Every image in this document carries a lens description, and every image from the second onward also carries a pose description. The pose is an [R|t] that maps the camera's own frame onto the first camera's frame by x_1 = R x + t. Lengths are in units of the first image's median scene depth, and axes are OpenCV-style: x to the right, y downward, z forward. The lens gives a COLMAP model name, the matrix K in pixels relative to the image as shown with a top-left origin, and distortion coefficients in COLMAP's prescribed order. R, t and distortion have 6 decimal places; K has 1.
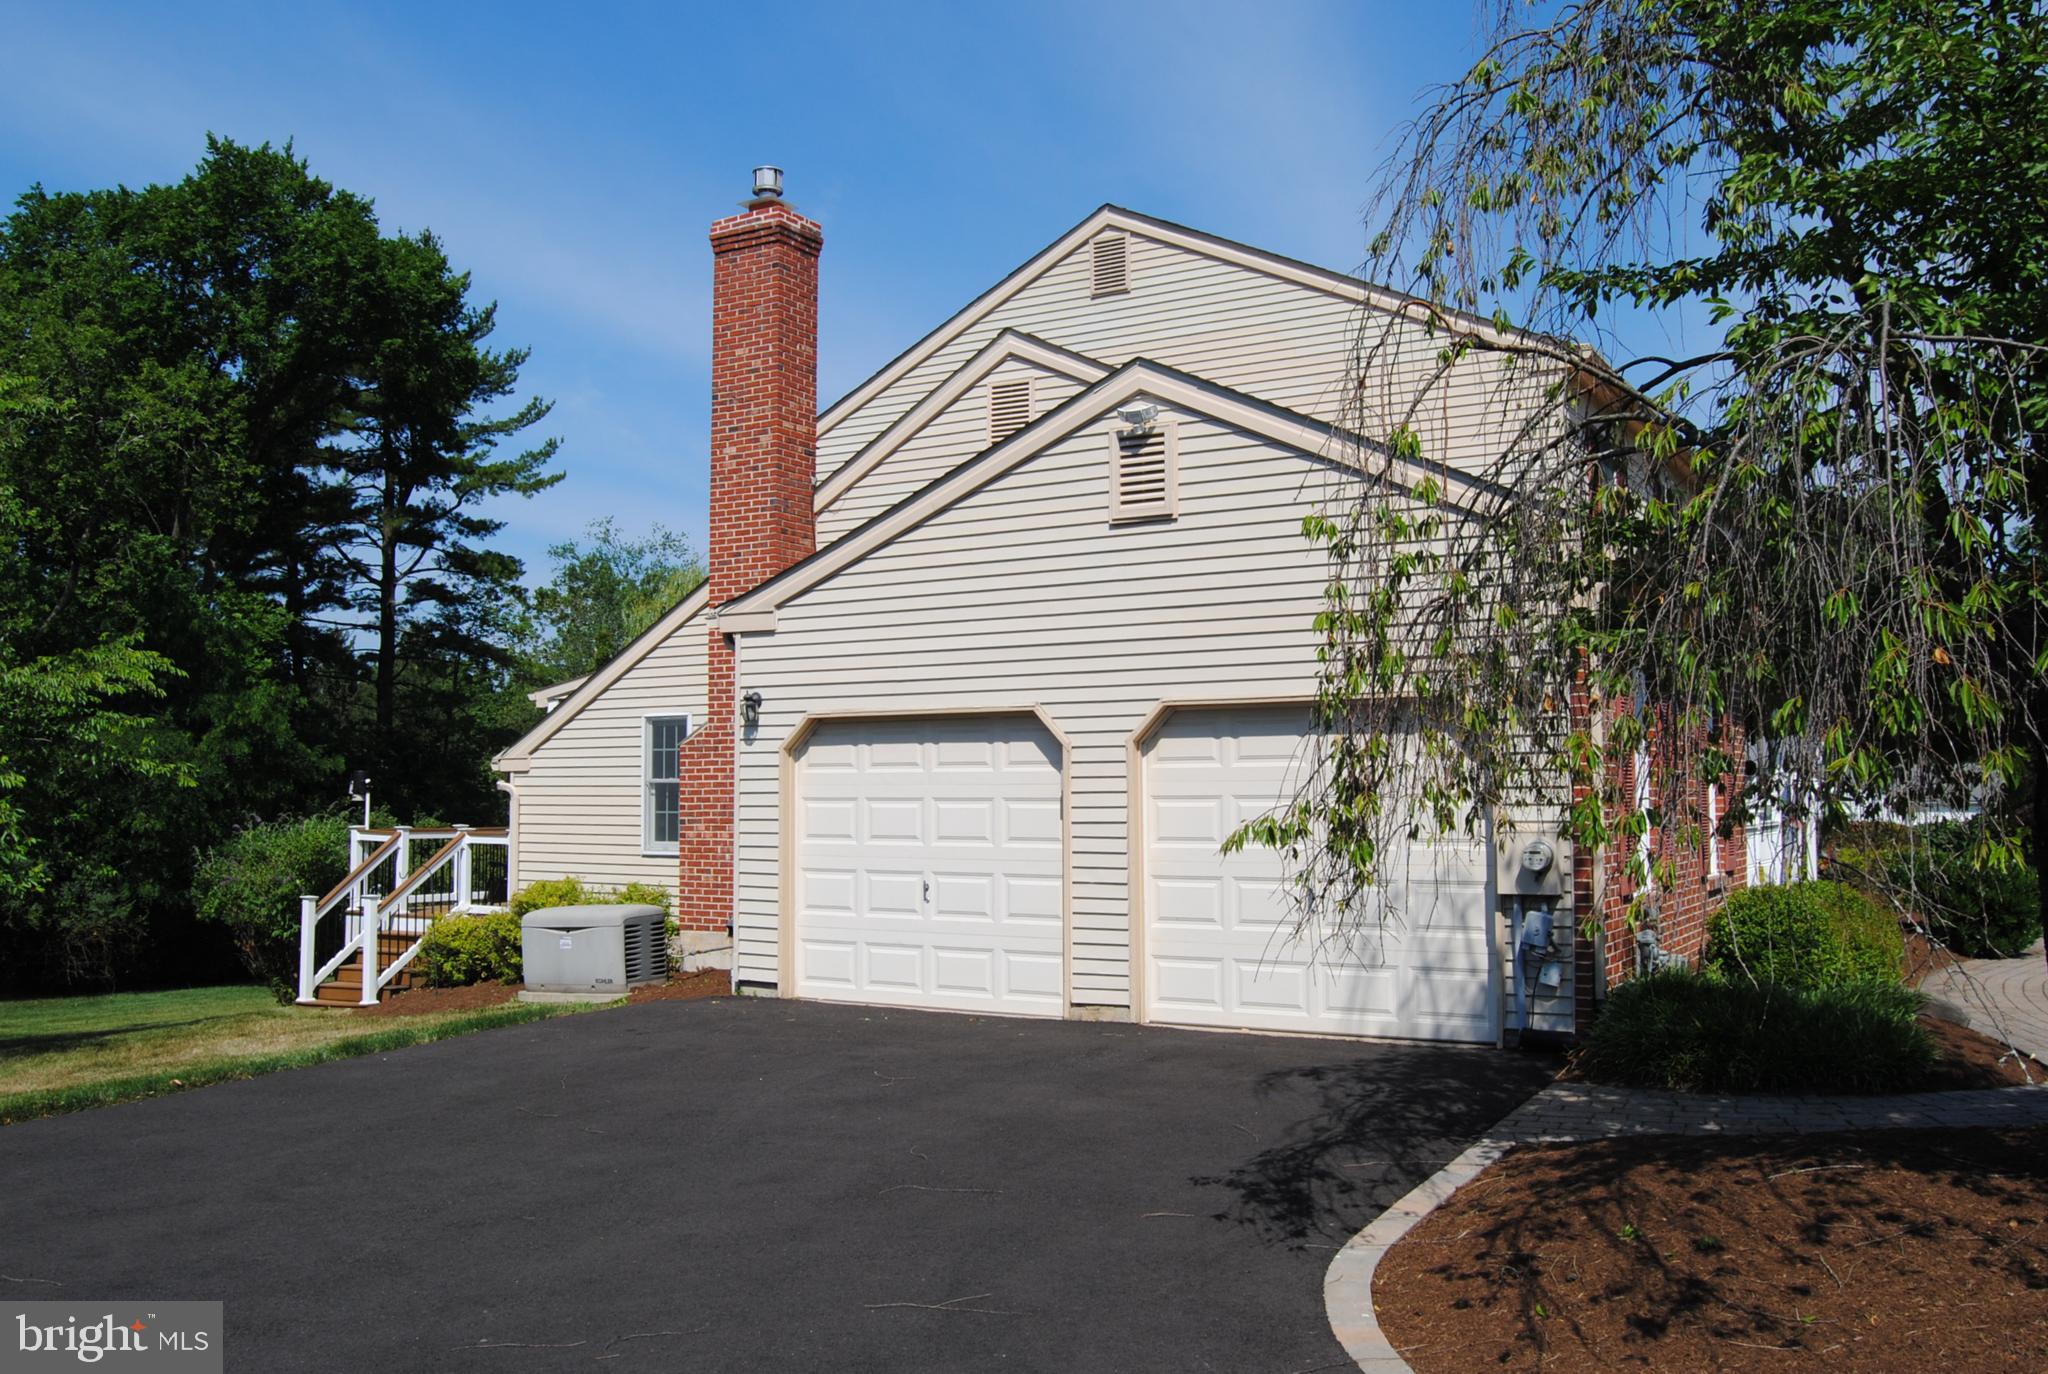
lens RADIAL K [[1742.0, 0, 1024.0], [0, 1742.0, 687.0], [0, 0, 1]] dist [-0.101242, 0.002490]
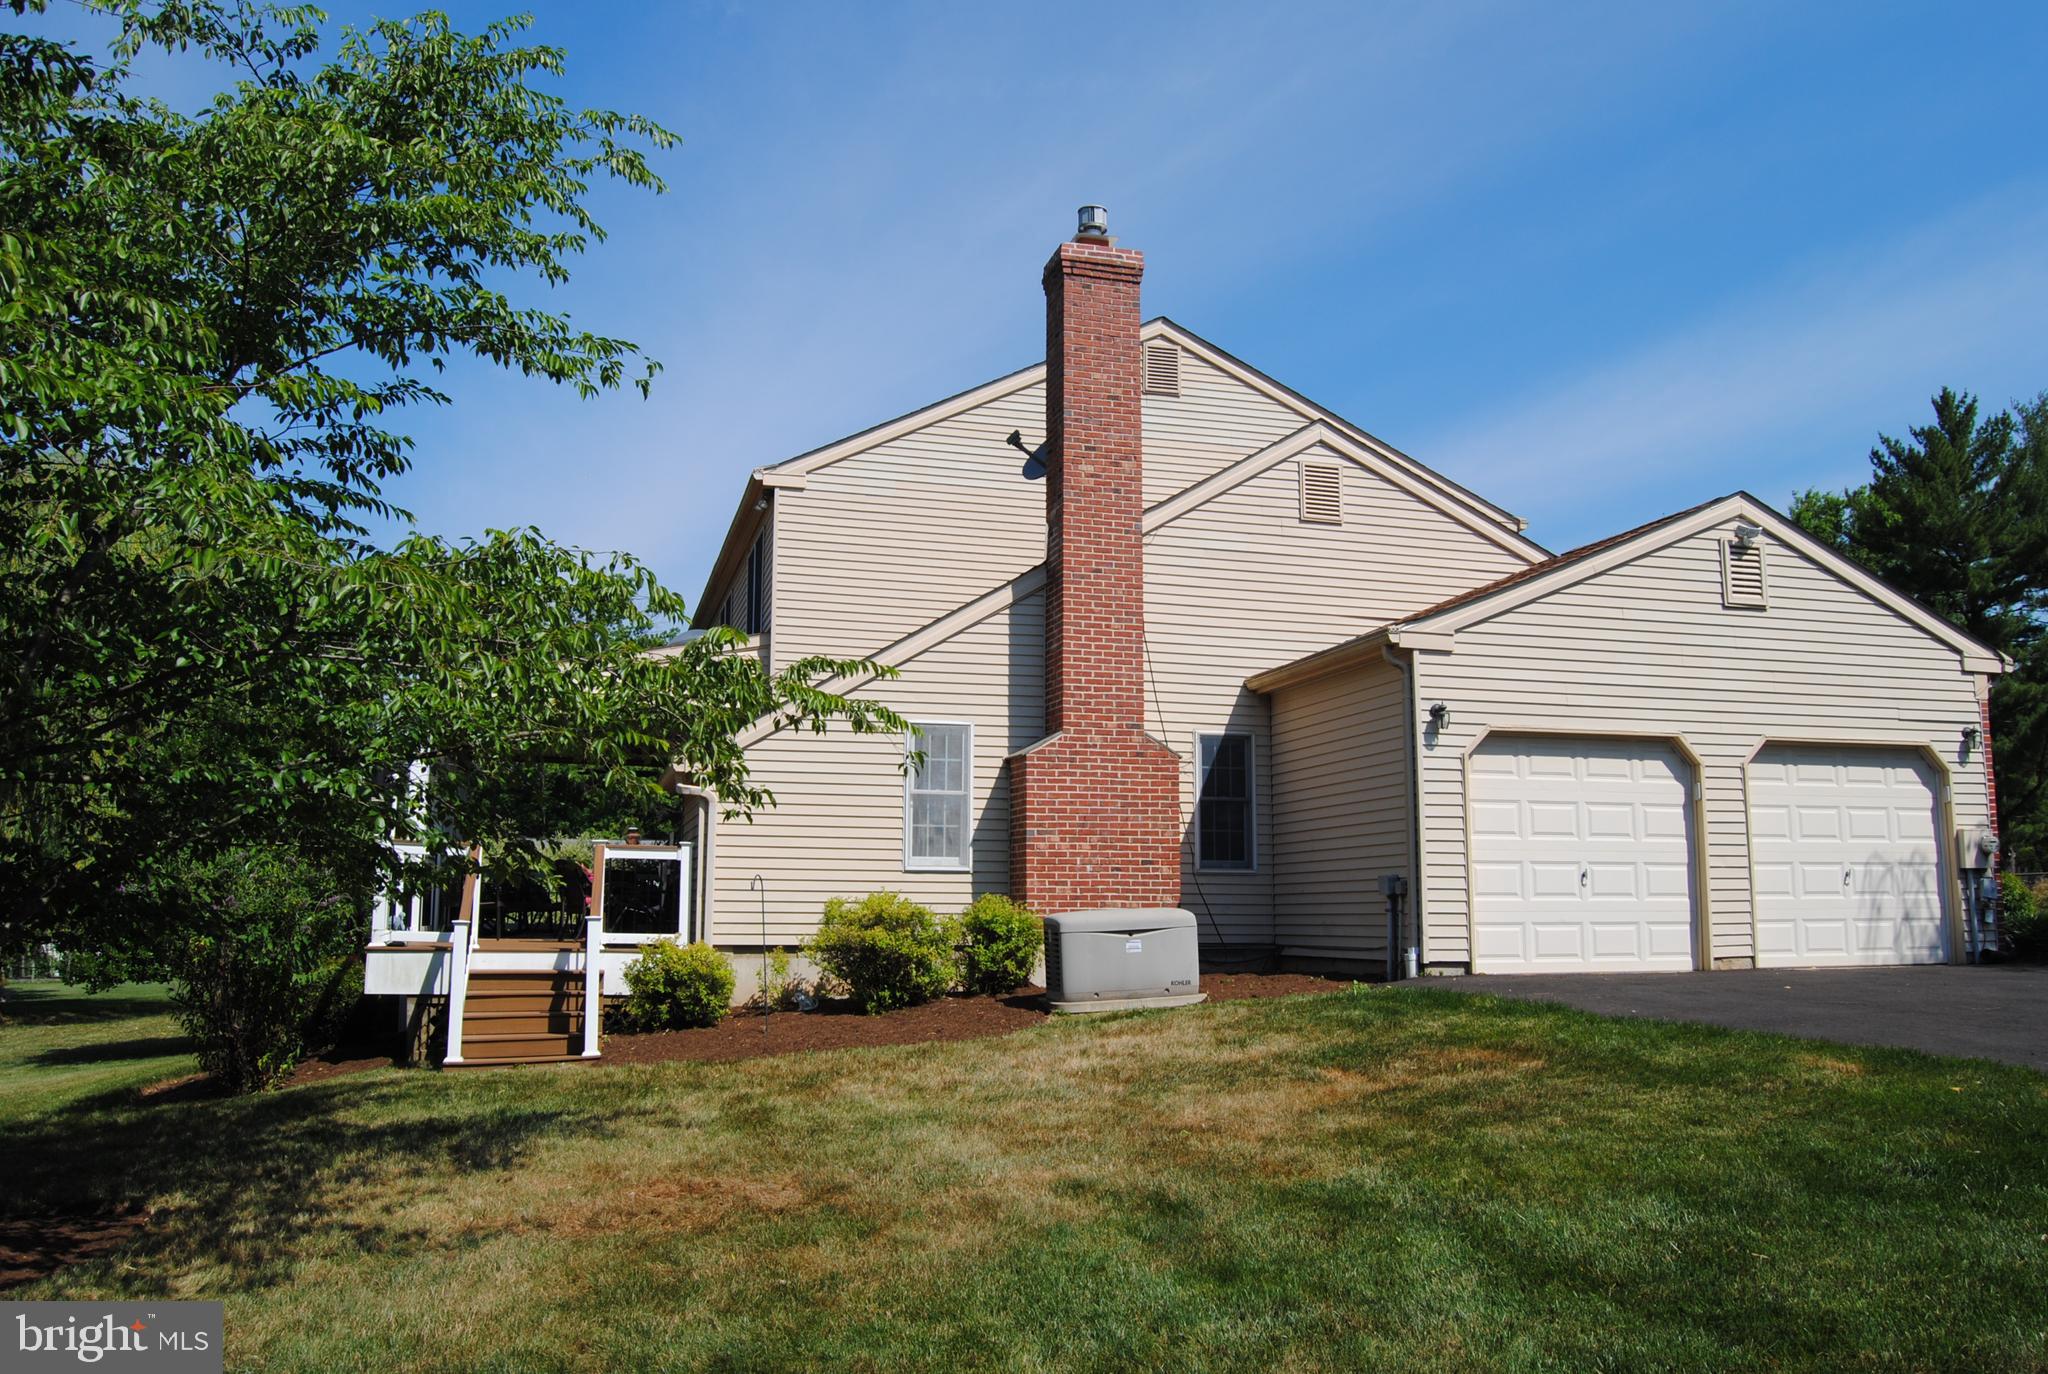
lens RADIAL K [[1618.7, 0, 1037.6], [0, 1618.7, 680.6], [0, 0, 1]] dist [-0.094367, 0.038903]
pose [[0.682201, 0.108197, 0.723115, -1.088862], [-0.051367, 0.993639, -0.100213, 0.106115], [-0.729358, 0.031221, 0.683420, 0.476546]]
